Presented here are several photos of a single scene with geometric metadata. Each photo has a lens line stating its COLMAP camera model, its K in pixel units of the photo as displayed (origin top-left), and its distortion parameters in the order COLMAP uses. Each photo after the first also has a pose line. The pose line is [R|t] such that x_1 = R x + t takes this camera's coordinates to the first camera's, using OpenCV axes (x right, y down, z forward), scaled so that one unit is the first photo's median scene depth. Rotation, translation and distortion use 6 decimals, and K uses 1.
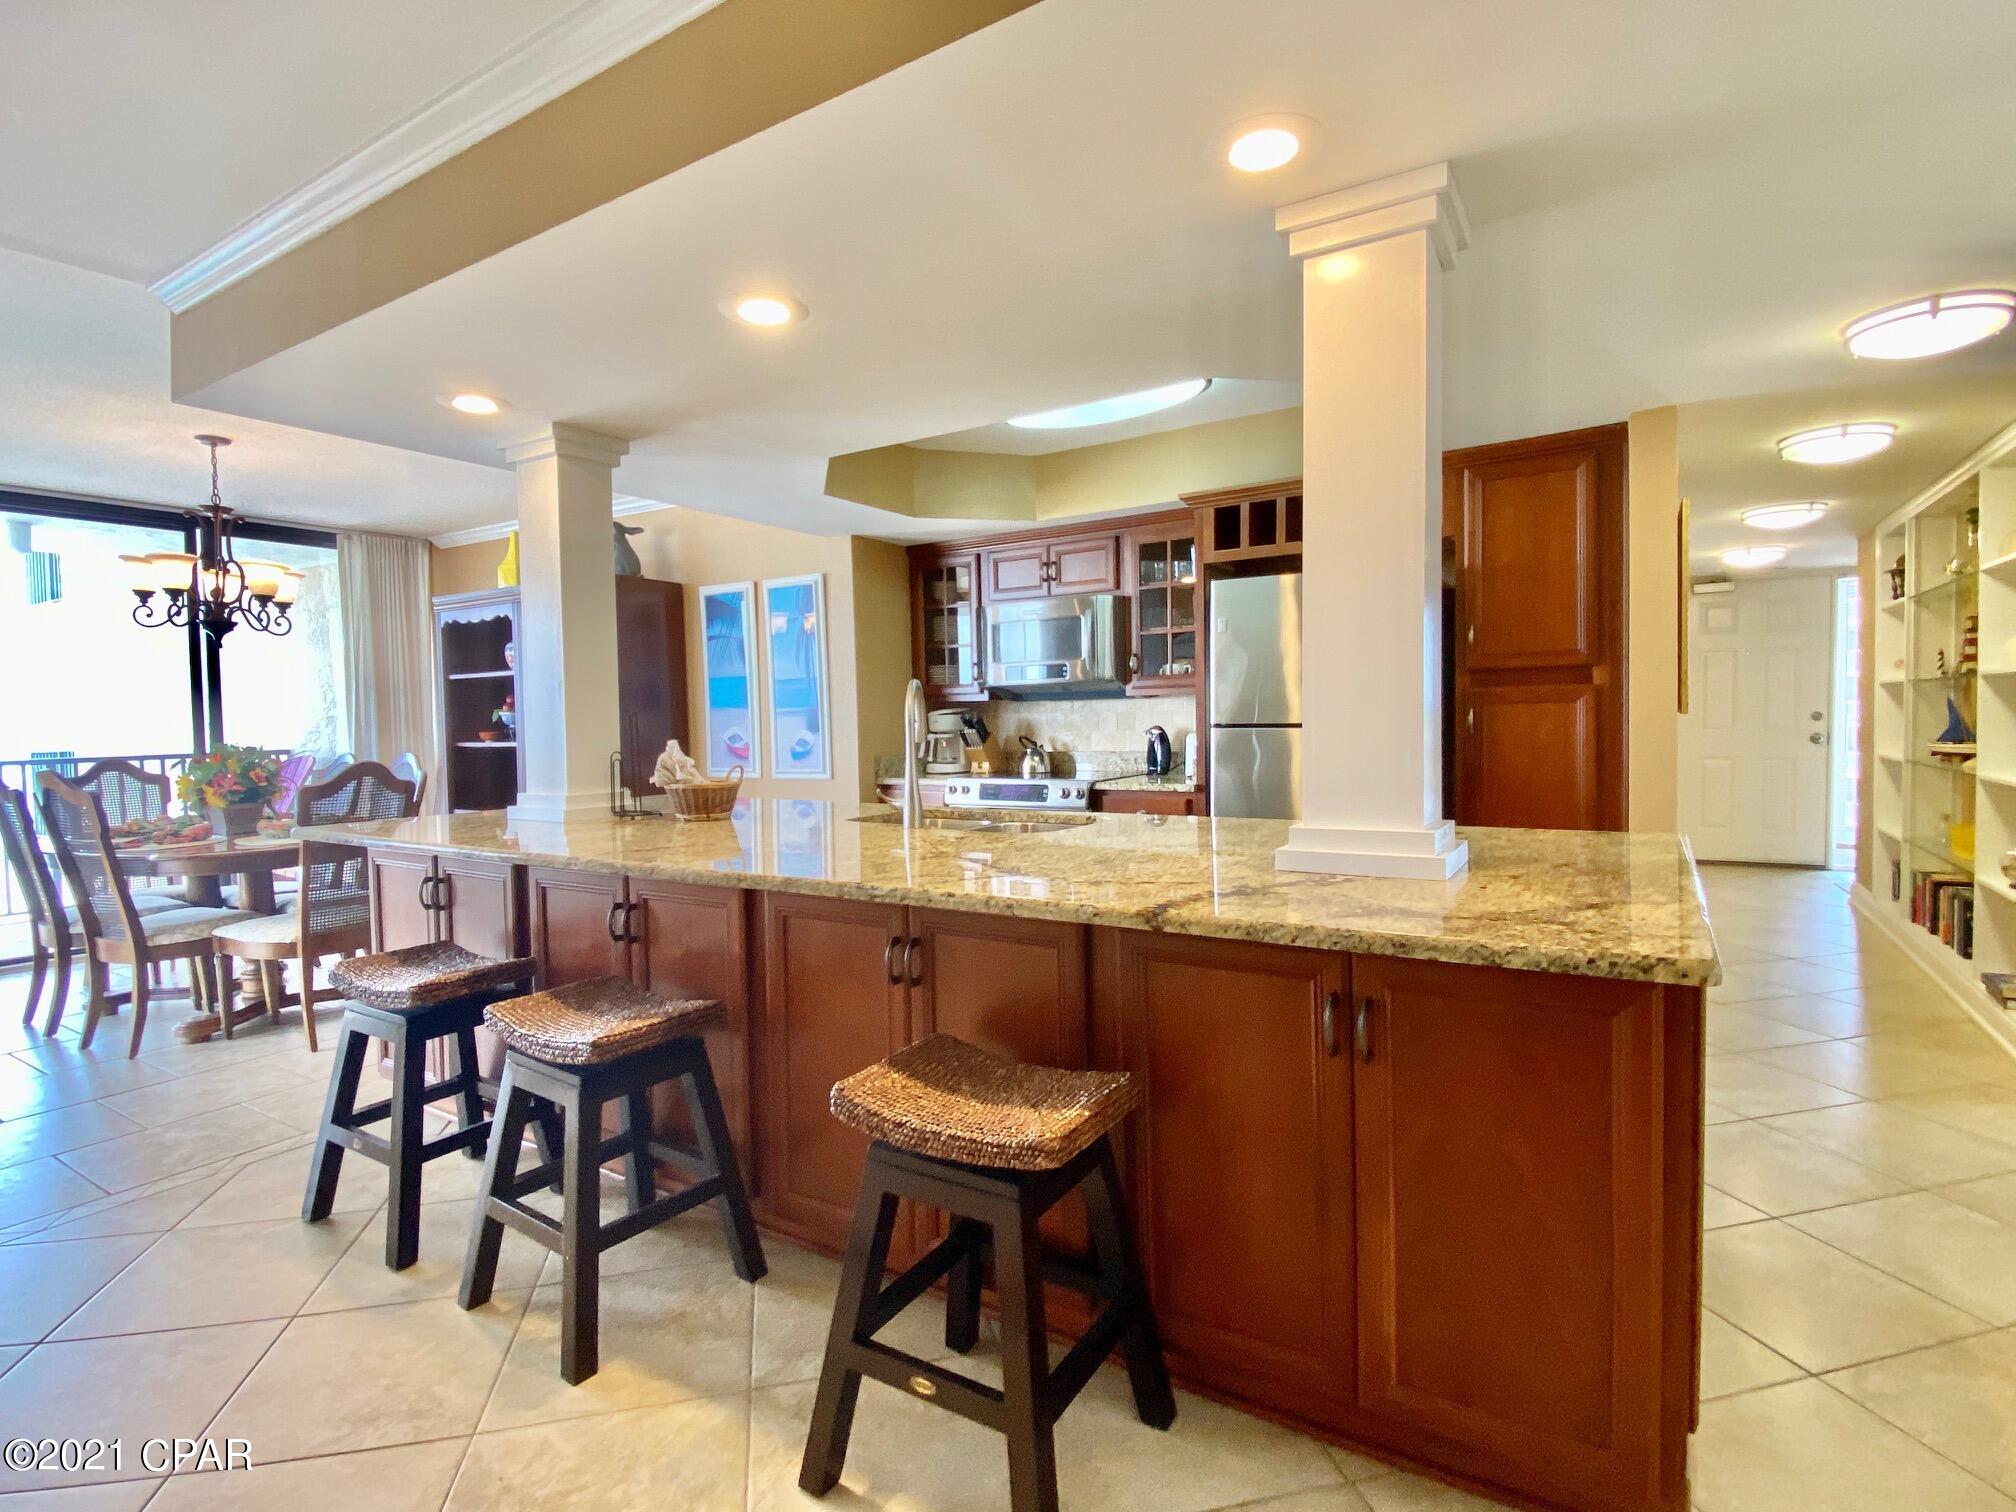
lens RADIAL K [[1000.4, 0, 1019.4], [0, 1000.4, 755.4], [0, 0, 1]] dist [0.044763, -0.040643]
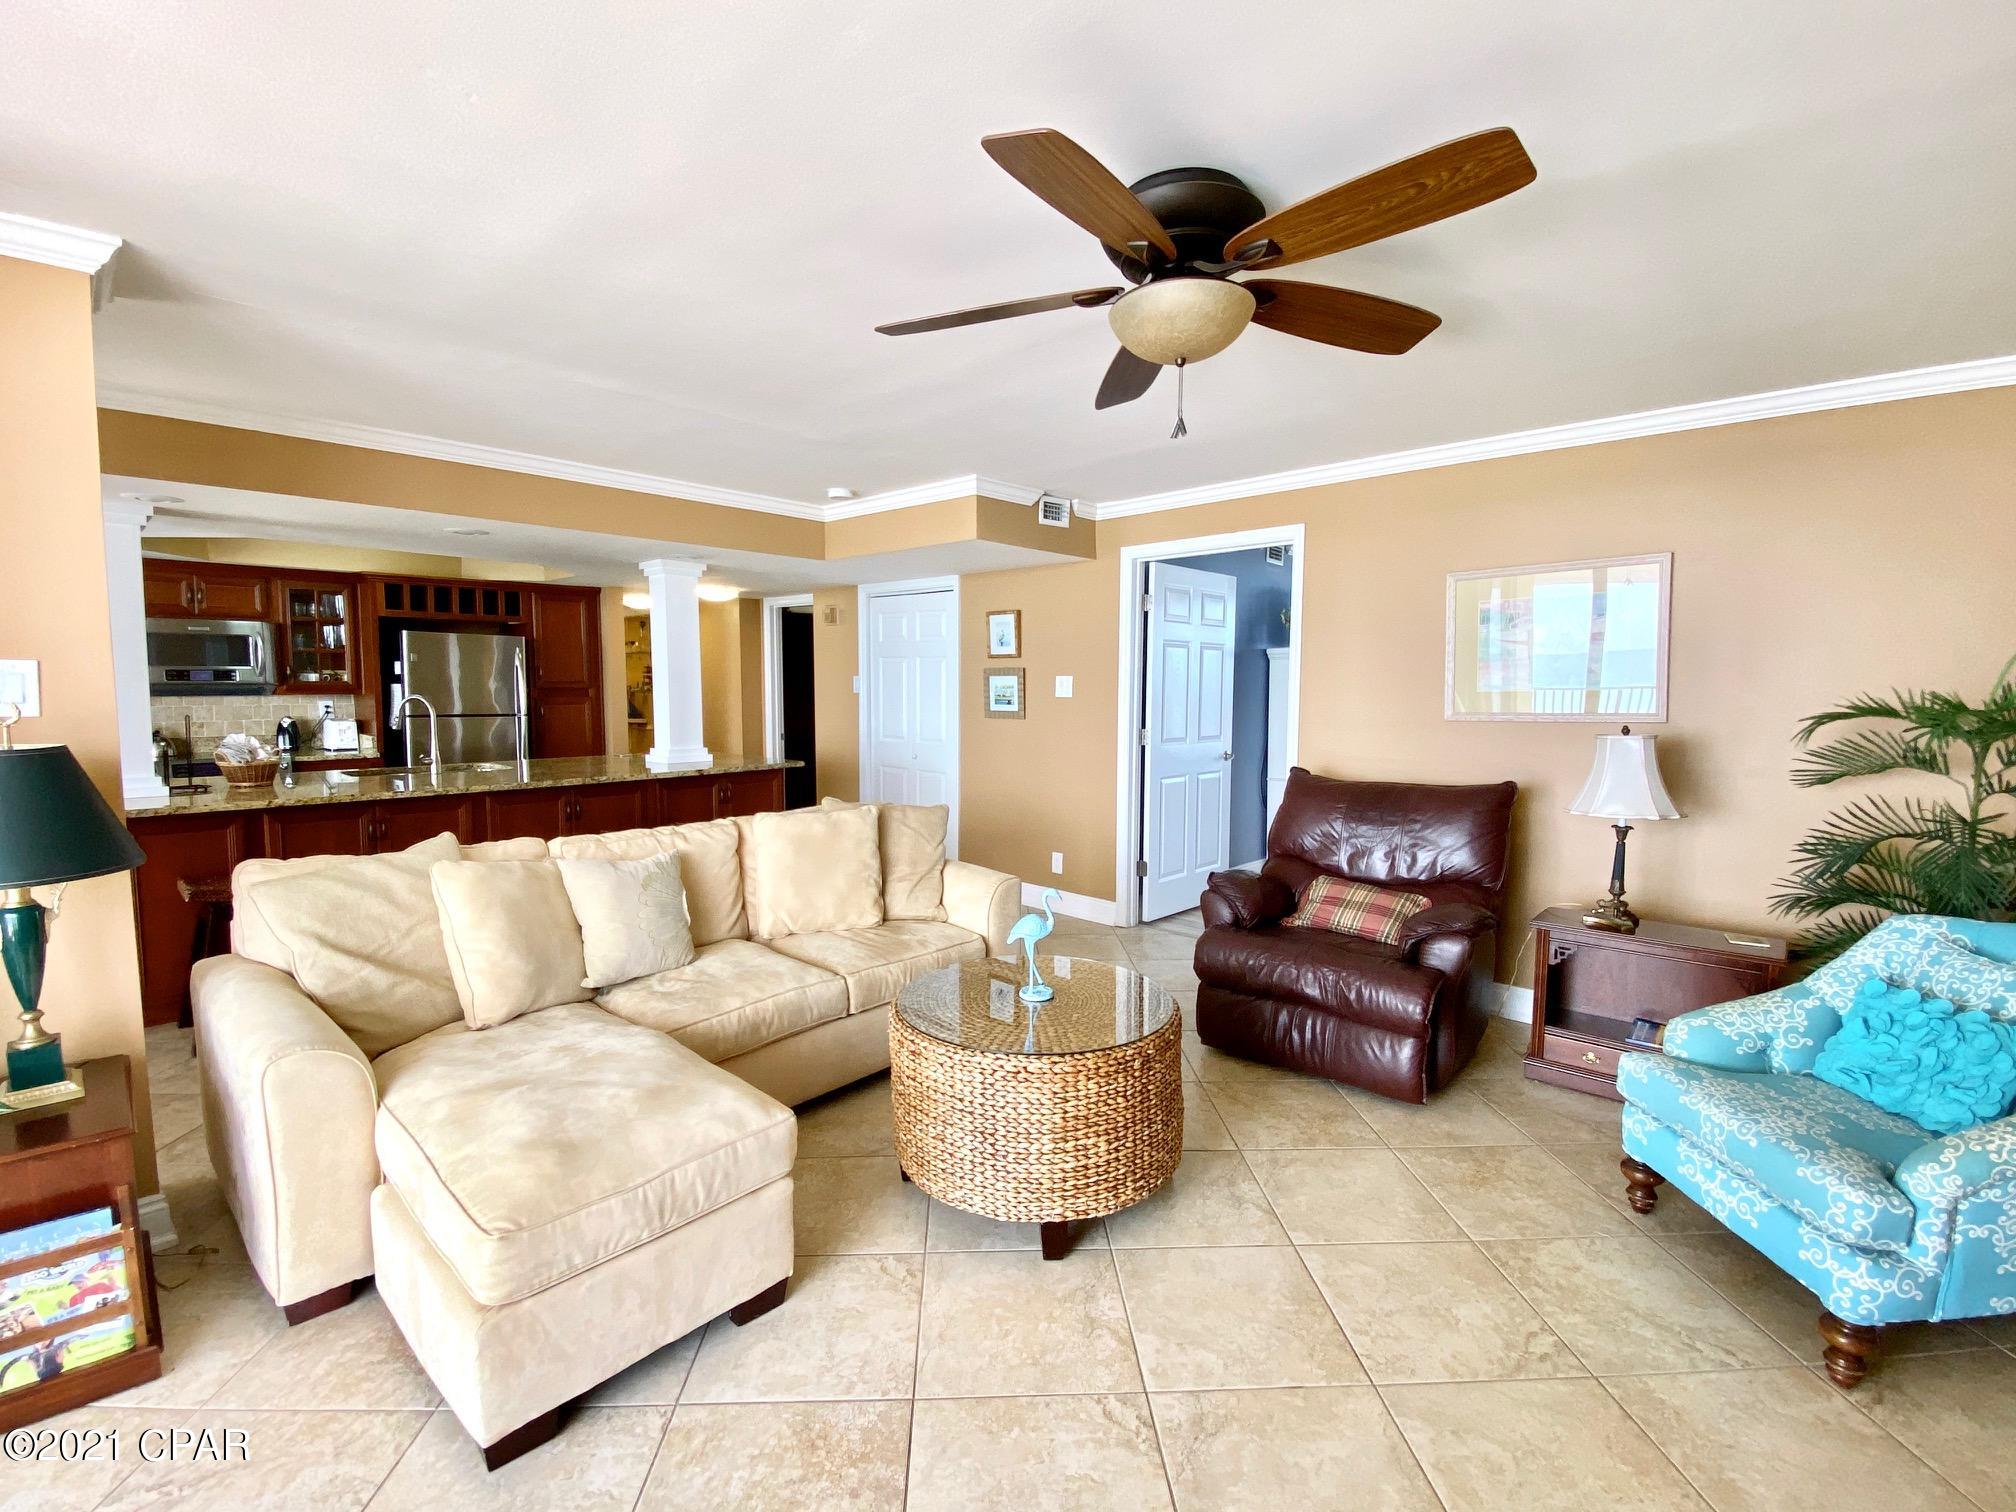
lens RADIAL K [[902.3, 0, 1008.0], [0, 902.3, 756.0], [0, 0, 1]] dist [0.028760, -0.033598]
pose [[0.190733, -0.058805, 0.979879, -1.034245], [0.025696, 0.998161, 0.054900, -0.018817], [-0.981306, 0.014708, 0.191893, -0.270556]]
